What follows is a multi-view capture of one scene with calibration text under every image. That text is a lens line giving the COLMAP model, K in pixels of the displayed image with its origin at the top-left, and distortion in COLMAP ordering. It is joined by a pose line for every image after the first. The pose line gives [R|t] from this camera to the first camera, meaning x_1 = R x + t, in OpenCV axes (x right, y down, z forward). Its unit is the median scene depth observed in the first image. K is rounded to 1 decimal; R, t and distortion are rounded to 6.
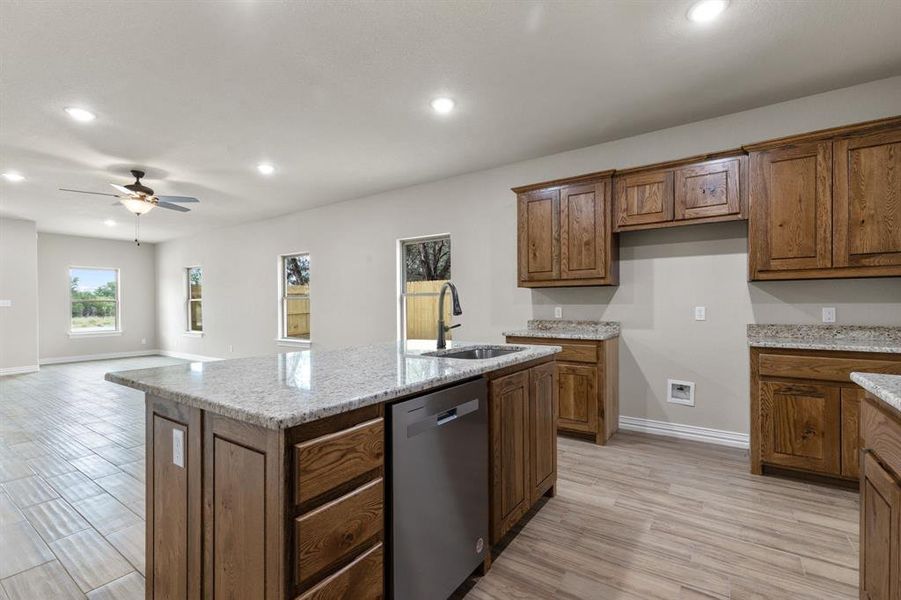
lens RADIAL K [[404.8, 0, 446.6], [0, 404.8, 302.5], [0, 0, 1]] dist [0.000841, -0.000017]
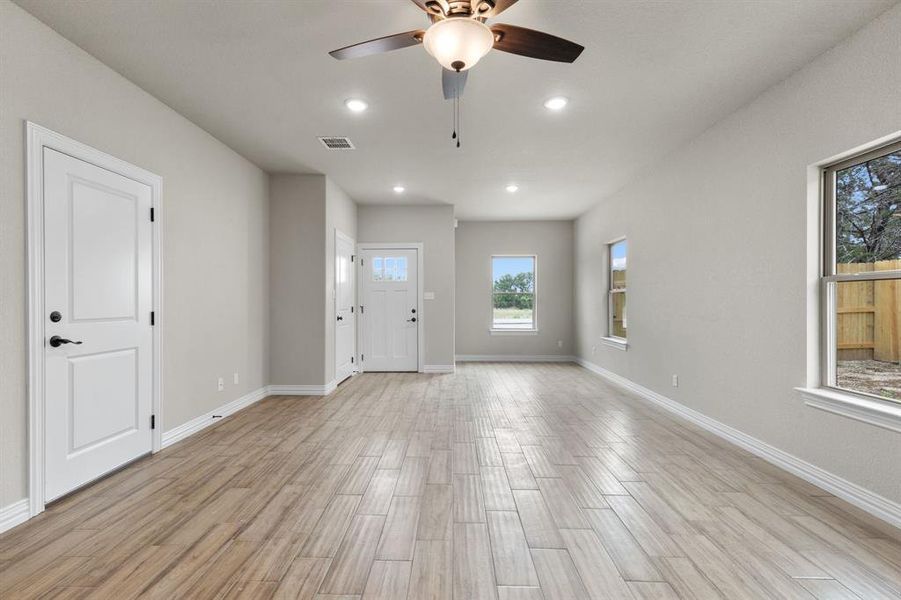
lens RADIAL K [[404.8, 0, 446.6], [0, 404.8, 302.5], [0, 0, 1]] dist [0.000841, -0.000017]
pose [[0.556823, 0.010658, -0.830563, -0.289140], [0.000922, 0.999909, 0.013450, 0.004898], [0.830630, -0.008255, 0.556763, 0.509076]]
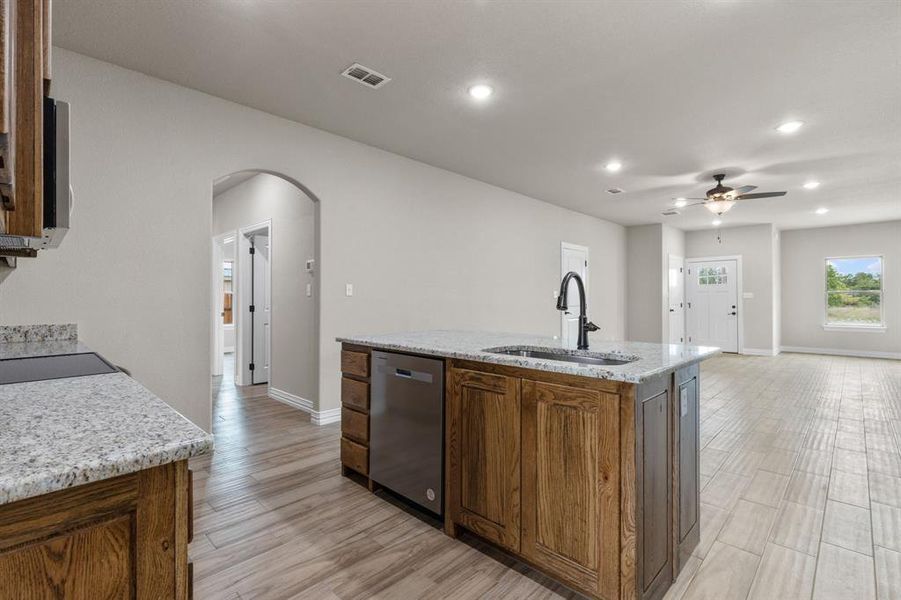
lens RADIAL K [[417.0, 0, 440.7], [0, 417.0, 295.5], [0, 0, 1]] dist [0.000871, 0.000254]
pose [[-0.167730, -0.000881, -0.985833, 0.311248], [0.004956, 0.999986, -0.001736, 0.000179], [0.985820, -0.005177, -0.167724, 0.293594]]
